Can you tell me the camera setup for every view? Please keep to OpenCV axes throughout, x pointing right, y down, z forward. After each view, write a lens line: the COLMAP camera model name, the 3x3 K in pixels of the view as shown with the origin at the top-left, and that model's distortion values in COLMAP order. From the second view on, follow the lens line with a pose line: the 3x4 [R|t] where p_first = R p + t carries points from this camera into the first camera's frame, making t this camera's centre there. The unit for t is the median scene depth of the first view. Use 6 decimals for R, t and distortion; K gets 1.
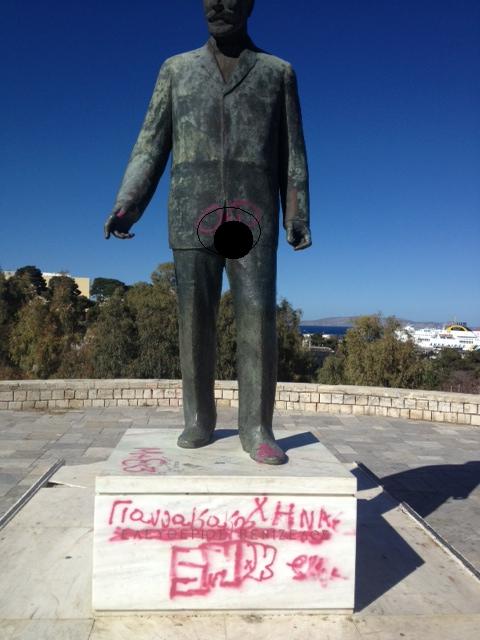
lens RADIAL K [[601.8, 0, 240.0], [0, 601.8, 320.0], [0, 0, 1]] dist [0.123174, -0.008494]
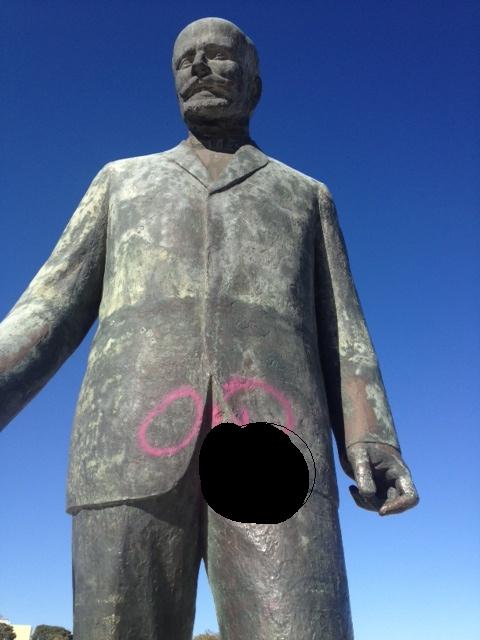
lens RADIAL K [[601.8, 0, 240.0], [0, 601.8, 320.0], [0, 0, 1]] dist [0.123174, -0.008494]
pose [[0.998867, 0.009966, 0.046542, -0.023481], [0.015521, 0.856182, -0.516441, -0.018336], [-0.044995, 0.516578, 0.855057, 0.616135]]
